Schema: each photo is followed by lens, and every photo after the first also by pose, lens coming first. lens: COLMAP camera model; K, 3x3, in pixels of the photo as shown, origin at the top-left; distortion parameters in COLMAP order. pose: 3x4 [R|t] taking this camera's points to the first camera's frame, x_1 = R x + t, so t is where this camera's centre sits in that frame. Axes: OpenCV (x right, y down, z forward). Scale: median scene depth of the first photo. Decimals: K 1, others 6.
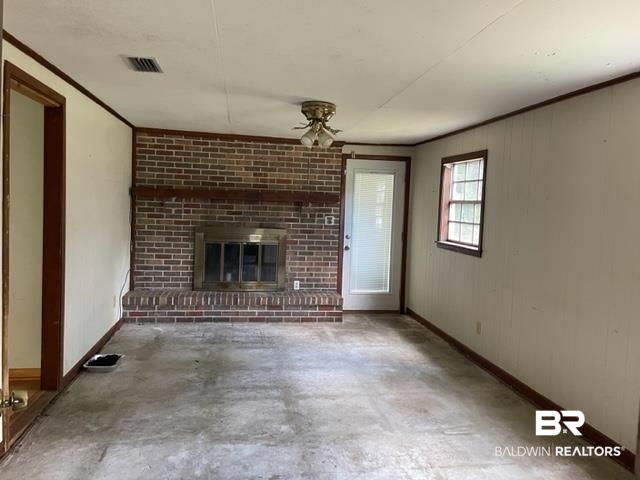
lens RADIAL K [[477.3, 0, 318.2], [0, 477.3, 227.2], [0, 0, 1]] dist [0.006745, 0.000158]
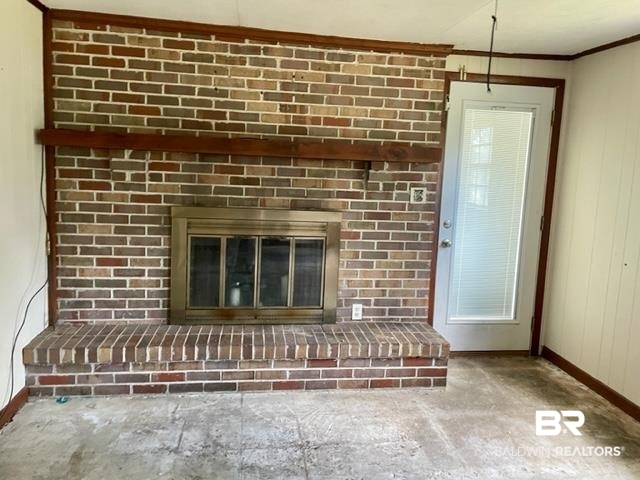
lens RADIAL K [[477.3, 0, 318.2], [0, 477.3, 227.2], [0, 0, 1]] dist [0.006745, 0.000158]
pose [[0.999658, 0.008604, -0.024676, -0.081315], [-0.006759, 0.997242, 0.073915, -0.018280], [0.025244, -0.073723, 0.996959, 0.474216]]
